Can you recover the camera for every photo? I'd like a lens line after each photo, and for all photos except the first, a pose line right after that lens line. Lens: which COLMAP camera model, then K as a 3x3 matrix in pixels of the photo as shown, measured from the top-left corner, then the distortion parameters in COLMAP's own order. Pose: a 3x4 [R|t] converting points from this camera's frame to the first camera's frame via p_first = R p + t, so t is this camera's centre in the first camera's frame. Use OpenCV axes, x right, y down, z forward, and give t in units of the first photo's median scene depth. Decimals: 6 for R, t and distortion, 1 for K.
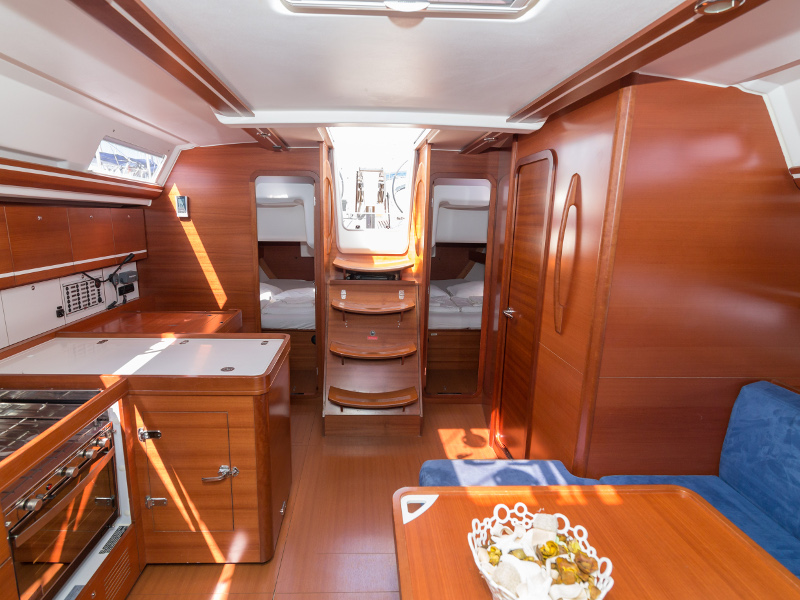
lens RADIAL K [[423.0, 0, 415.4], [0, 423.0, 301.9], [0, 0, 1]] dist [-0.019946, -0.000488]
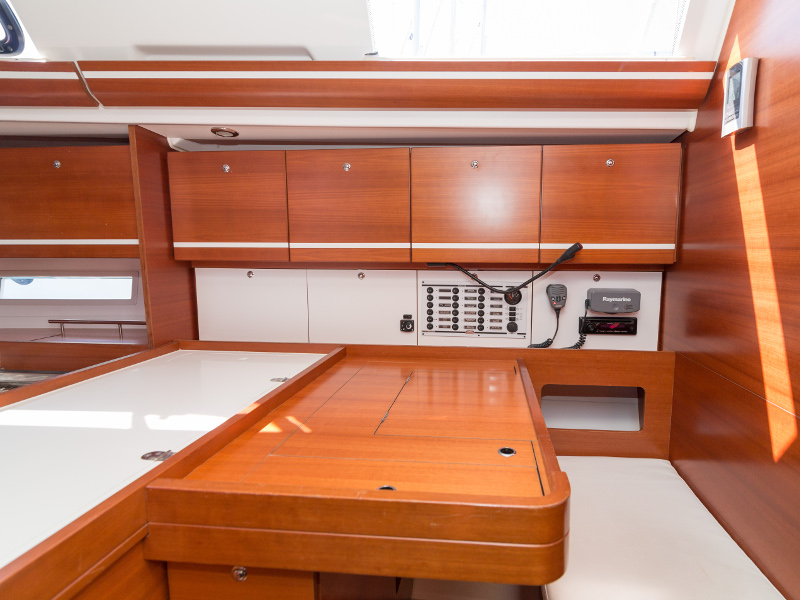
lens RADIAL K [[438.6, 0, 446.9], [0, 438.6, 303.3], [0, 0, 1]] dist [0.002993, 0.001656]
pose [[-0.222348, 0.100795, -0.969743, -0.212802], [-0.203530, 0.967929, 0.147273, -0.106653], [0.953487, 0.230117, -0.194703, 1.094400]]
